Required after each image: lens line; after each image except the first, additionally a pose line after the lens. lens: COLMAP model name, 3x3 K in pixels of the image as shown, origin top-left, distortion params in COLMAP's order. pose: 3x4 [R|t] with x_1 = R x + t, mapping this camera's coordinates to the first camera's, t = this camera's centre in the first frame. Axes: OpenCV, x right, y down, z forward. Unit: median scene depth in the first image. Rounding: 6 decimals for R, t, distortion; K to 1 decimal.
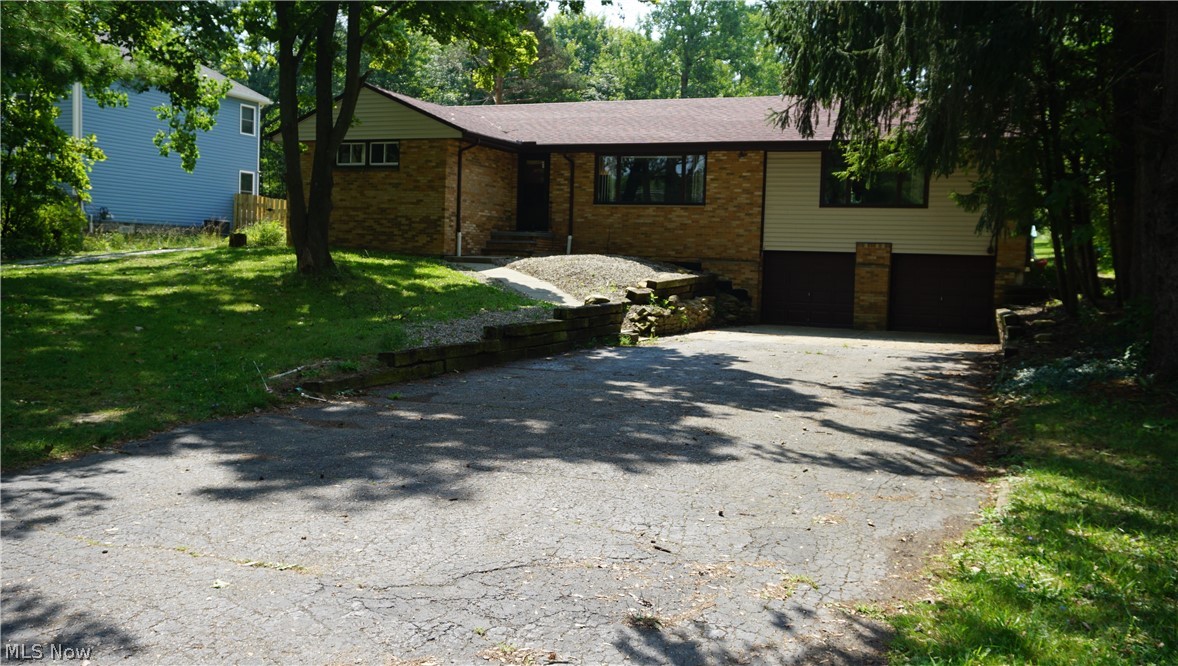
lens RADIAL K [[1029.2, 0, 589.0], [0, 1029.2, 333.0], [0, 0, 1]] dist [0.006859, 0.002496]
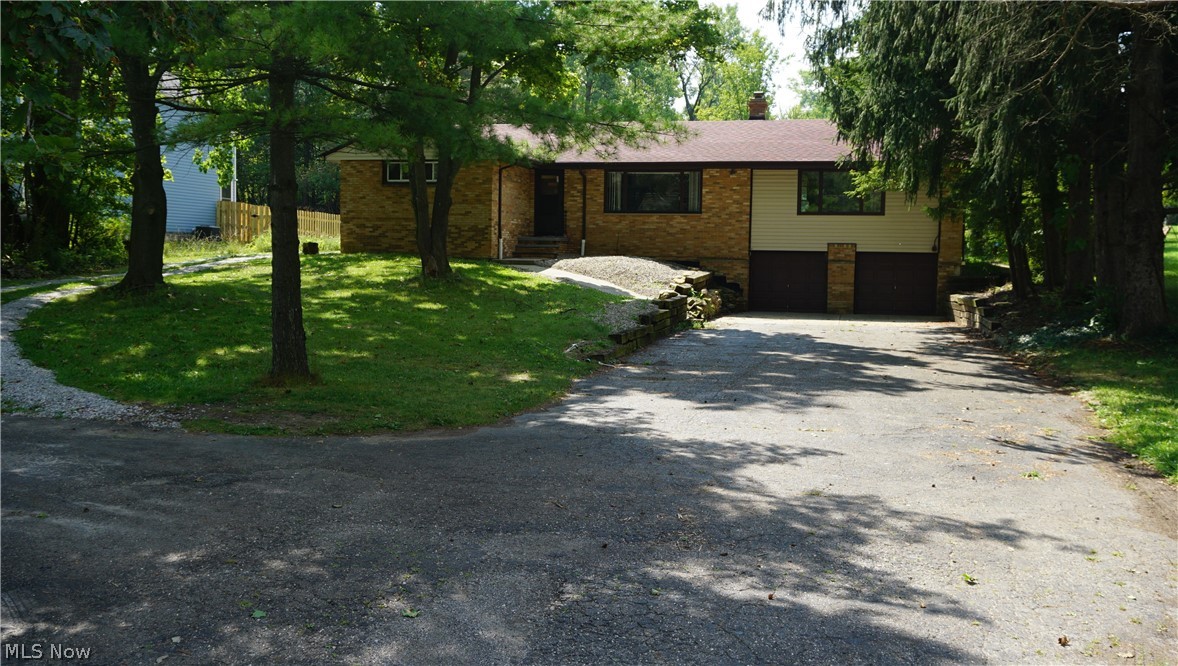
lens RADIAL K [[1029.2, 0, 589.0], [0, 1029.2, 333.0], [0, 0, 1]] dist [0.006859, 0.002496]
pose [[0.989195, -0.025662, 0.144341, -0.198346], [0.024653, 0.999658, 0.008777, 0.001904], [-0.144516, -0.005123, 0.989489, -0.176991]]
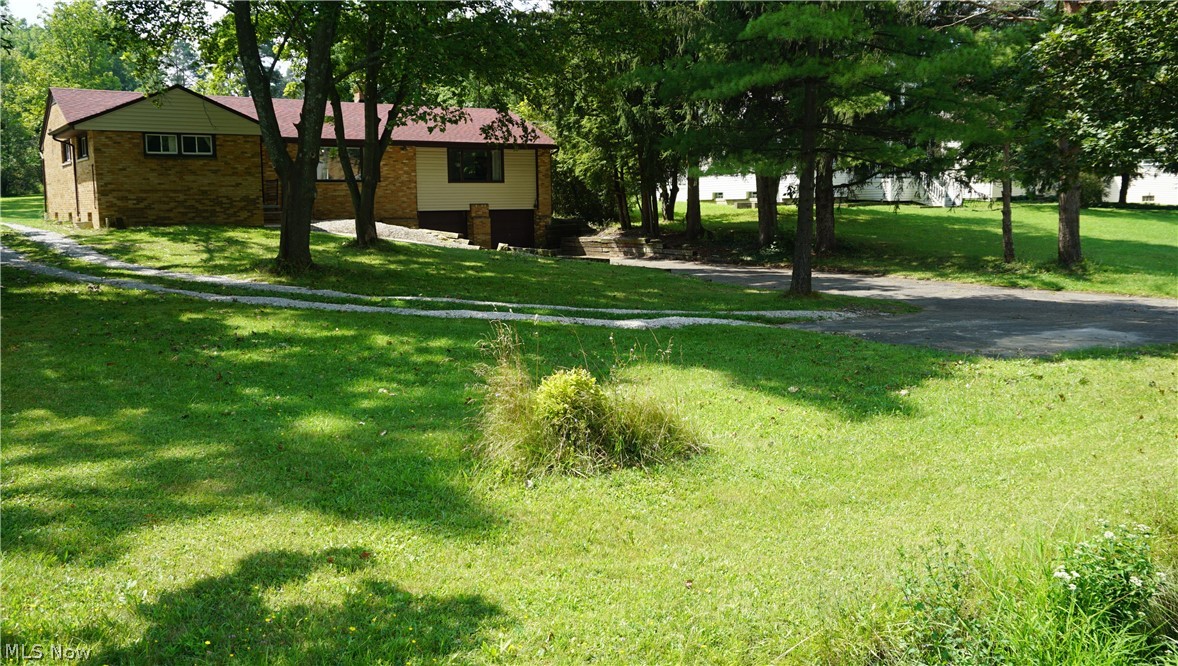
lens RADIAL K [[1018.8, 0, 589.0], [0, 1018.8, 333.0], [0, 0, 1]] dist [0.000596, 0.001515]
pose [[0.527060, -0.144408, 0.837469, -0.998349], [0.087994, 0.989433, 0.115233, -0.053093], [-0.845260, 0.012957, 0.534198, -0.028089]]
